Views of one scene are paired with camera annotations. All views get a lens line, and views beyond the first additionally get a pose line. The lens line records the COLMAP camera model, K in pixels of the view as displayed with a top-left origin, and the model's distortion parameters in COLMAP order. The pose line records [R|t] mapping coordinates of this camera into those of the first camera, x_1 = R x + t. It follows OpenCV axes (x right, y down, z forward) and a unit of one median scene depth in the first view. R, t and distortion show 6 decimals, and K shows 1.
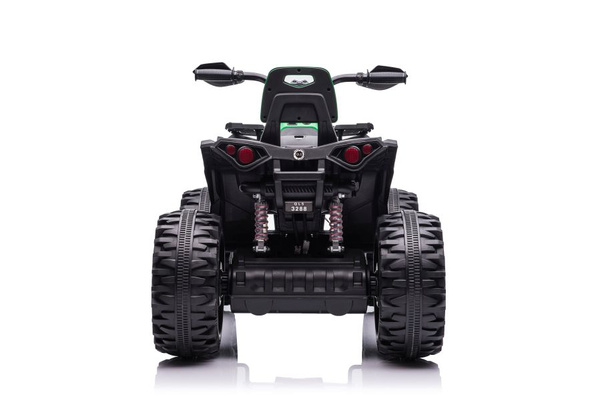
lens RADIAL K [[1323.6, 0, 299.8], [0, 1323.6, 195.1], [0, 0, 1]] dist [0.206414, 0.000000]
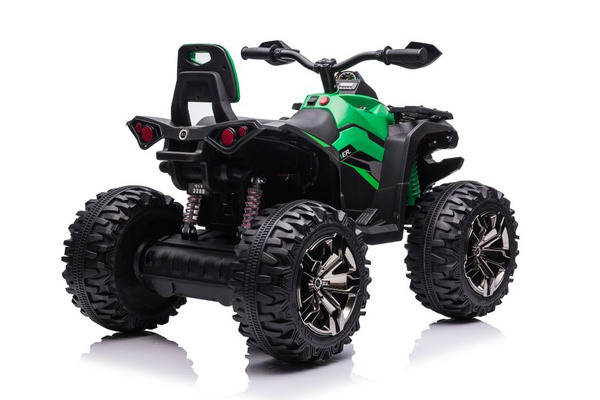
lens RADIAL K [[1323.6, 0, 301.1], [0, 1323.6, 200.0], [0, 0, 1]] dist [0.206414, 0.000000]
pose [[0.763035, 0.060792, -0.643492, 0.685220], [-0.052763, 0.998103, 0.031728, -0.018075], [0.644200, 0.009743, 0.764795, 0.310461]]
